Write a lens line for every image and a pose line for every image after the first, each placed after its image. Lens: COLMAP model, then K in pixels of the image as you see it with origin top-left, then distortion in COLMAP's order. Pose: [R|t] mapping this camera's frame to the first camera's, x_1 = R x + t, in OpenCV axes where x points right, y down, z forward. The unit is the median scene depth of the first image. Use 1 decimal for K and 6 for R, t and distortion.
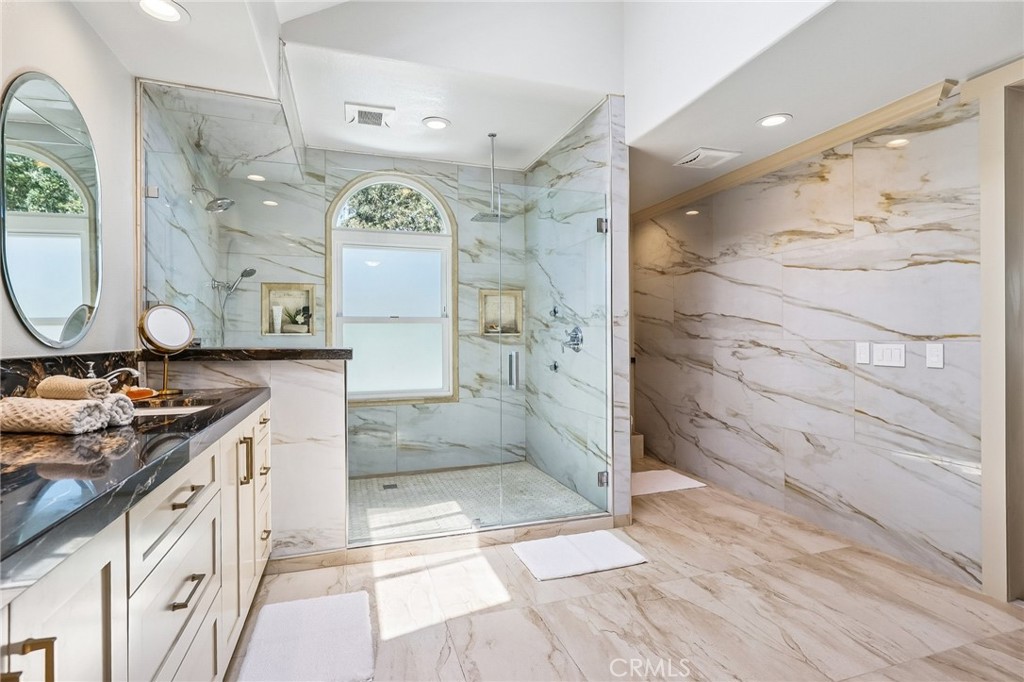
lens RADIAL K [[502.1, 0, 511.8], [0, 502.1, 334.5], [0, 0, 1]] dist [-0.001295, -0.000314]
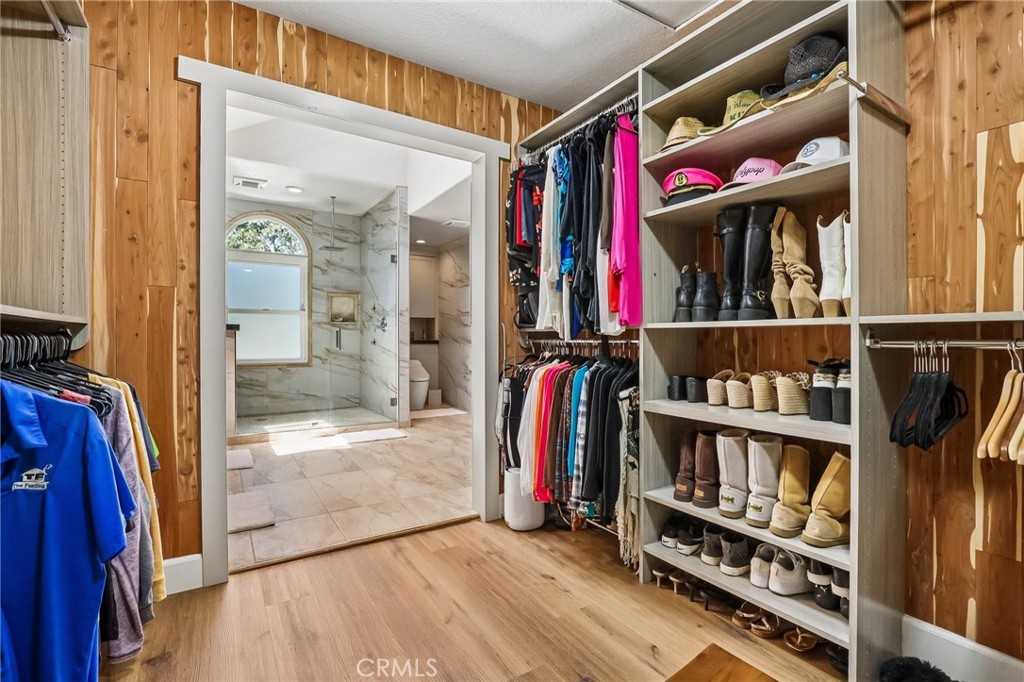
lens RADIAL K [[471.5, 0, 513.9], [0, 471.5, 339.0], [0, 0, 1]] dist [-0.020500, 0.004268]
pose [[0.967780, 0.006015, 0.251725, 0.139278], [-0.007110, 0.999969, 0.003439, 0.045720], [-0.251696, -0.005118, 0.967793, -0.575708]]
